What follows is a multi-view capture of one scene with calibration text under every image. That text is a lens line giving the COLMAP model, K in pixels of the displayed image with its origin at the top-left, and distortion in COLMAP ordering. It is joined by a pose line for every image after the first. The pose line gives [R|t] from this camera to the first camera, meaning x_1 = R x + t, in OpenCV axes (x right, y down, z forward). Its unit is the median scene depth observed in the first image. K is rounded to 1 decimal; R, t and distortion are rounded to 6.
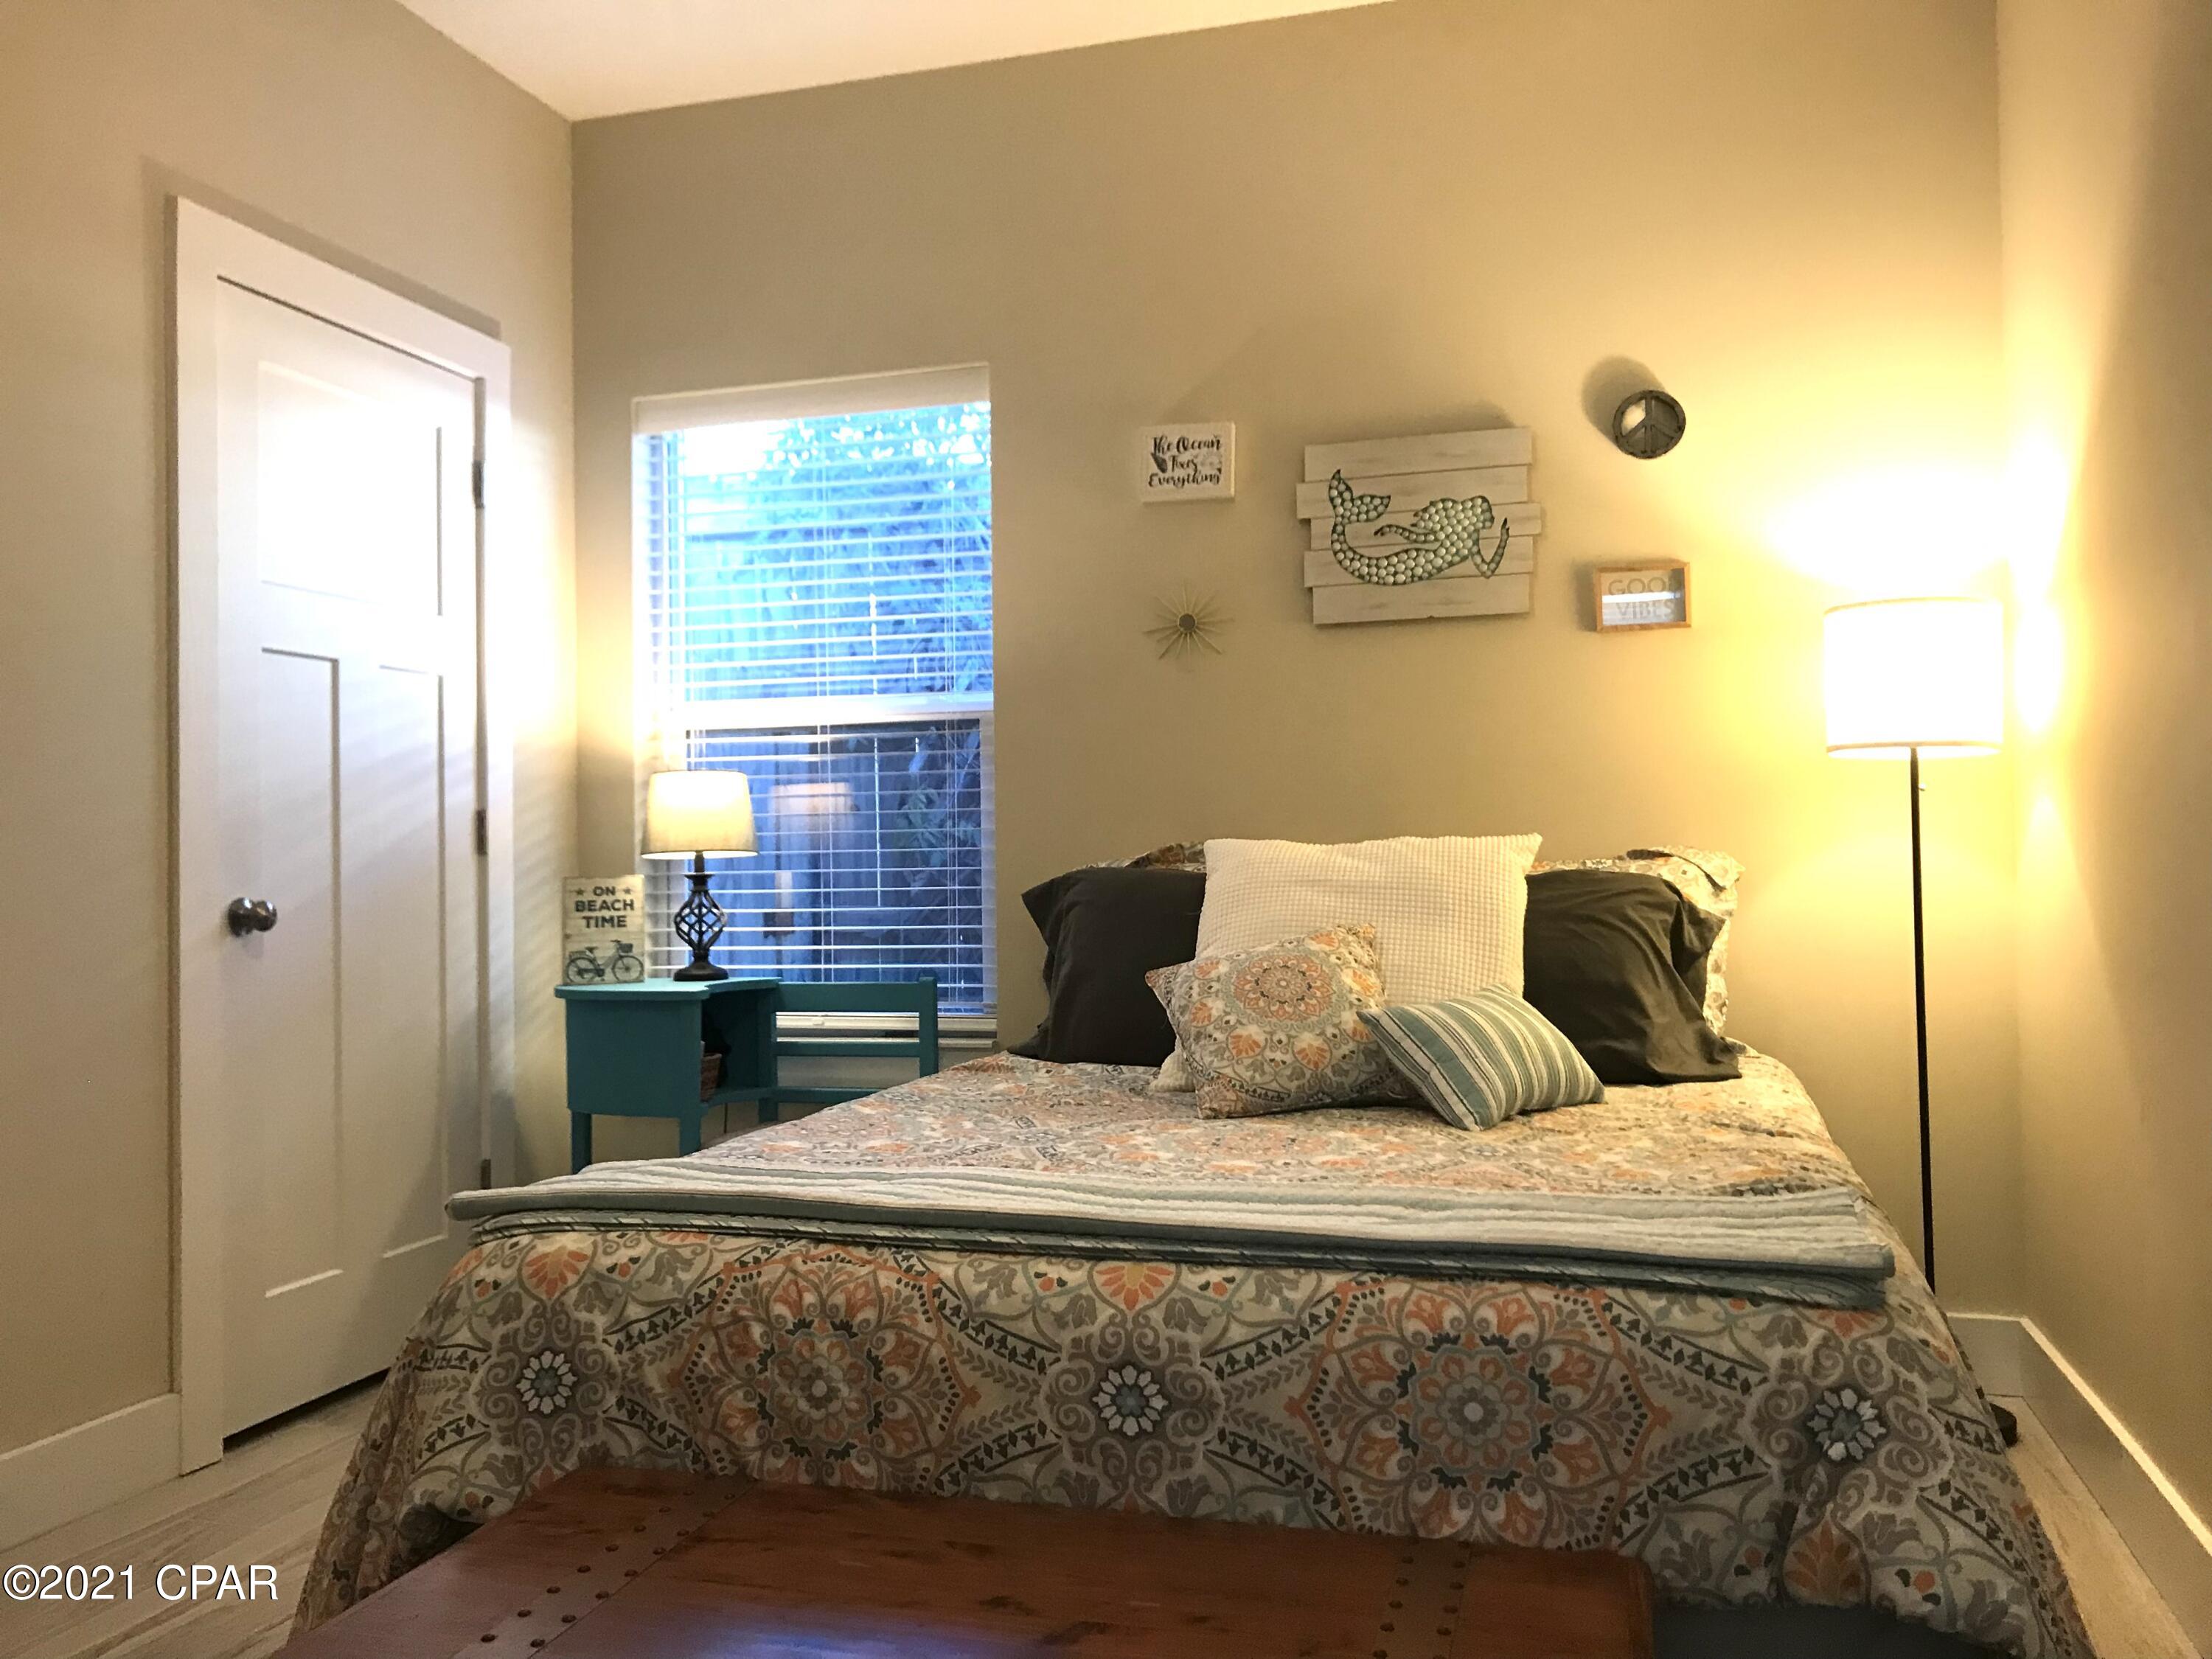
lens RADIAL K [[1816.9, 0, 1111.7], [0, 1816.9, 826.6], [0, 0, 1]] dist [0.033931, -0.057973]
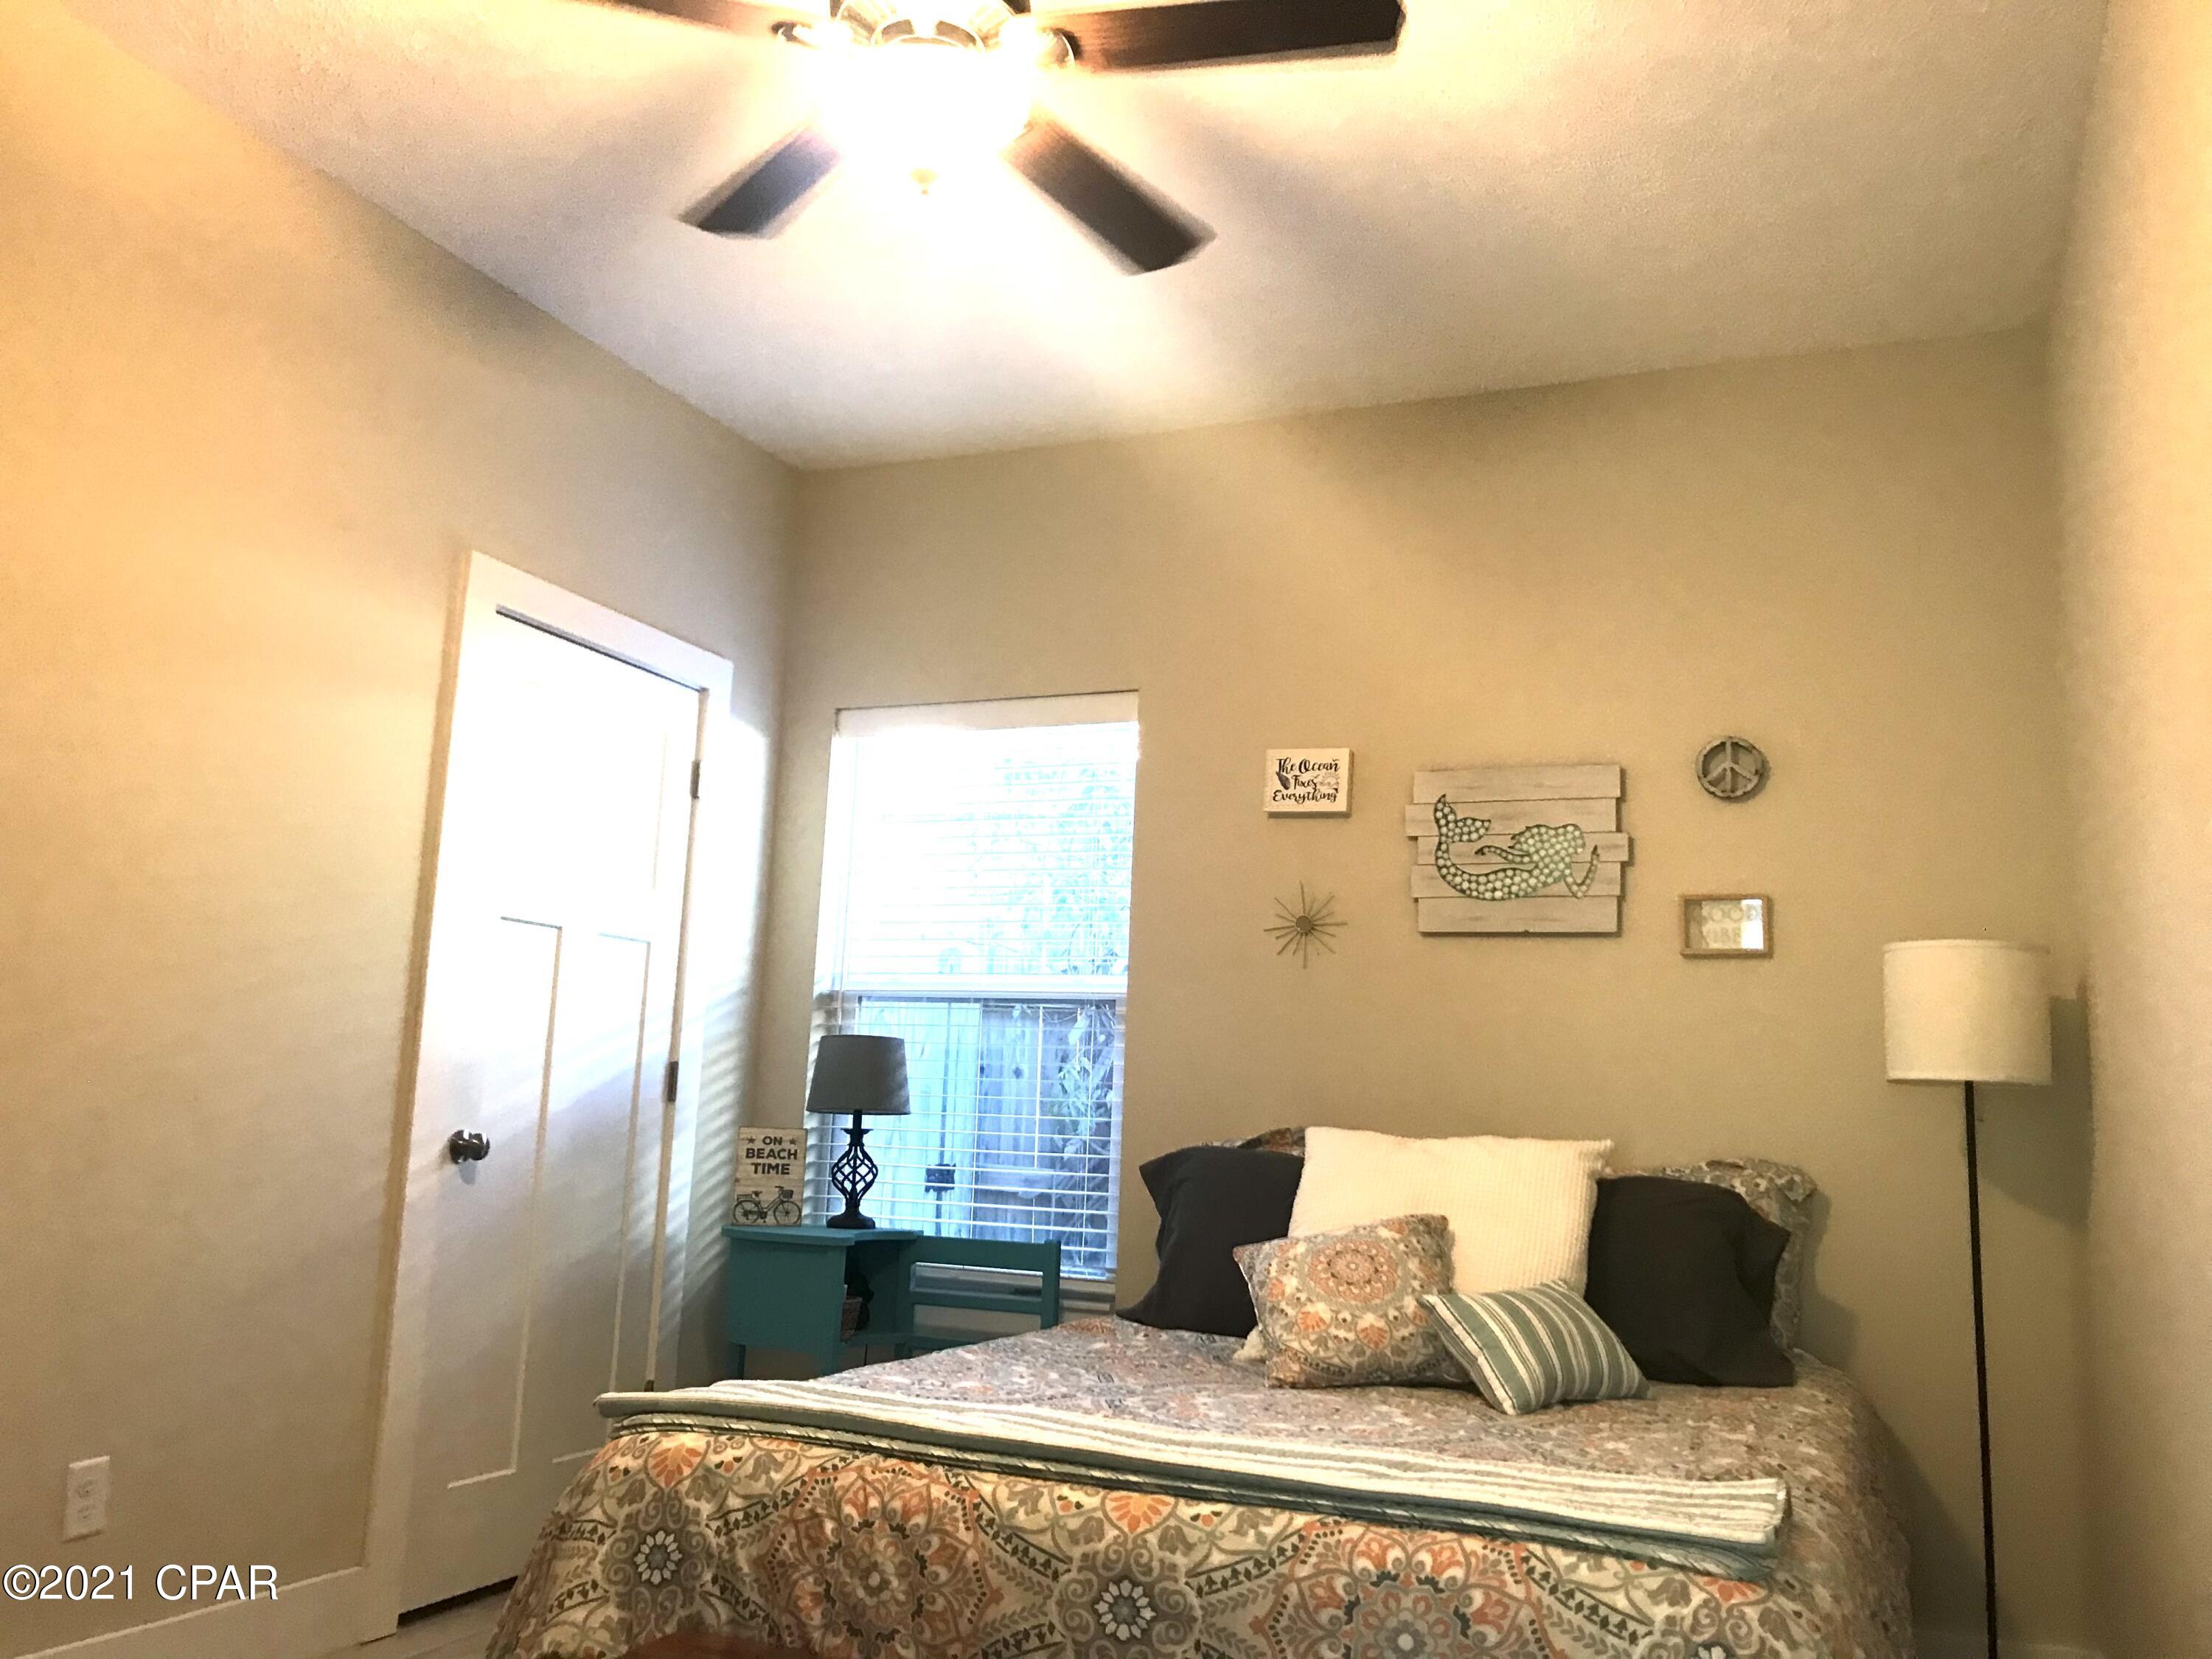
lens RADIAL K [[1816.9, 0, 1098.4], [0, 1816.9, 815.8], [0, 0, 1]] dist [0.033931, -0.057973]
pose [[0.992178, 0.039109, -0.118545, 0.097285], [-0.056457, 0.987566, -0.146718, -0.018878], [0.111333, 0.152263, 0.982049, -0.215636]]
